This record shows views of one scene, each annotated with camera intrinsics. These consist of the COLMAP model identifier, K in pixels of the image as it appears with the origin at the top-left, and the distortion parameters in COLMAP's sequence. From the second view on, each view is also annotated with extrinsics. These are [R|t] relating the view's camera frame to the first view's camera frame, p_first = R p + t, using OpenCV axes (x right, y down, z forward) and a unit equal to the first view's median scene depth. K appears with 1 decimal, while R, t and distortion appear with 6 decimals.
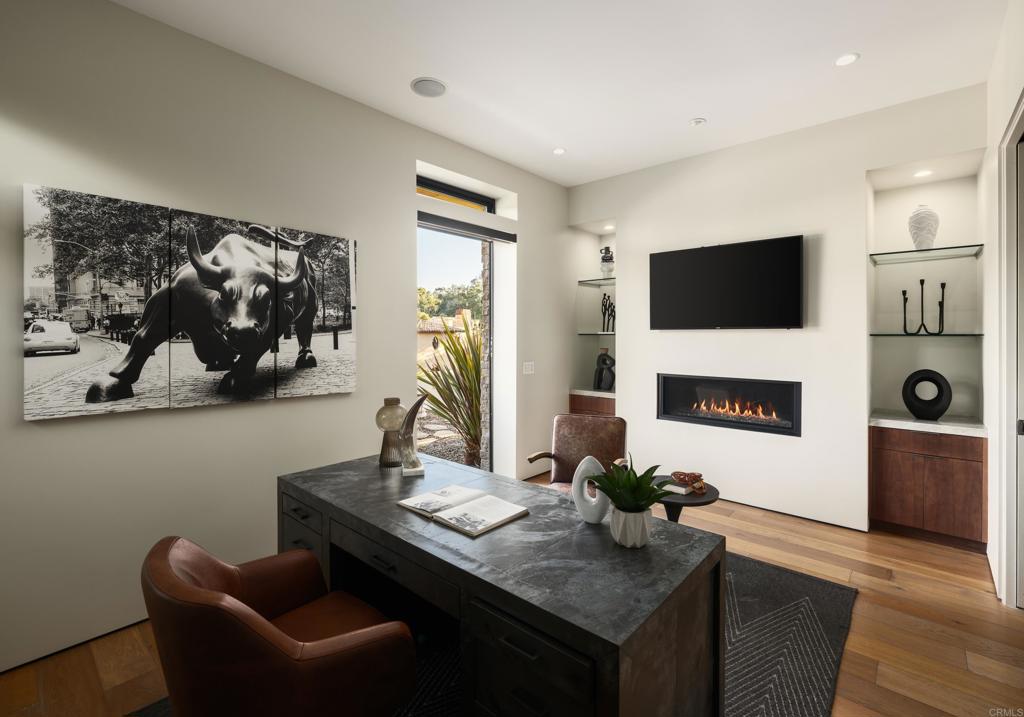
lens RADIAL K [[466.6, 0, 510.3], [0, 466.6, 335.9], [0, 0, 1]] dist [0.002138, 0.000206]
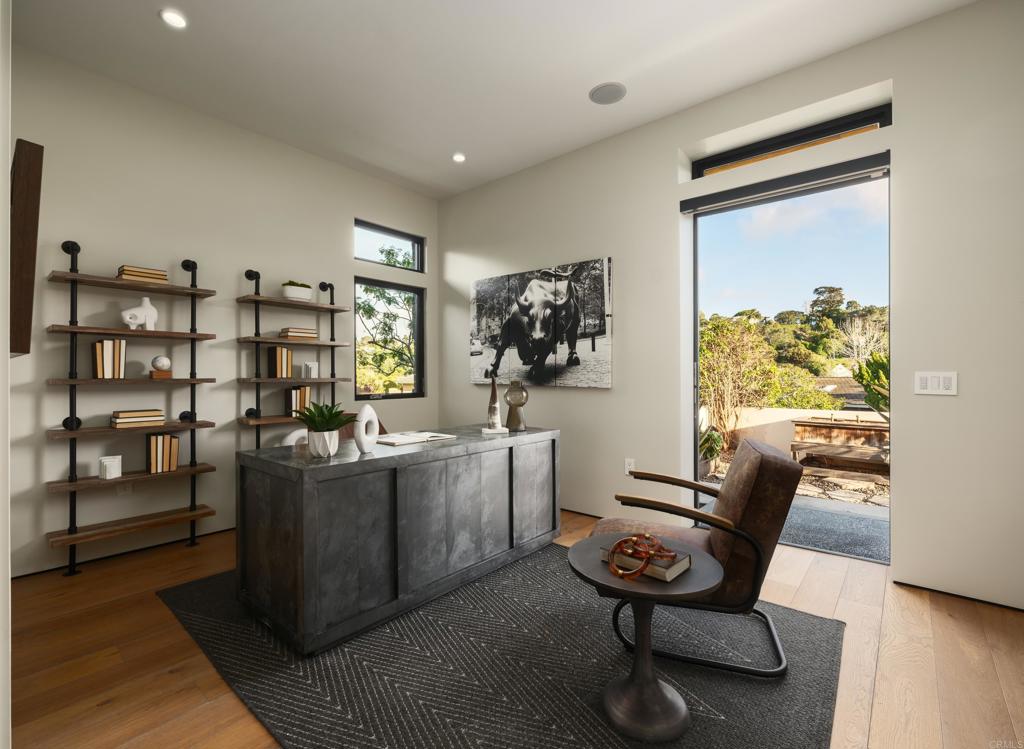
lens RADIAL K [[468.5, 0, 512.1], [0, 468.5, 373.2], [0, 0, 1]] dist [-0.000553, -0.000041]
pose [[0.018259, 0.000804, -0.999833, 0.942172], [0.001824, 0.999998, 0.000837, 0.093474], [0.999832, -0.001839, 0.018258, 0.840177]]
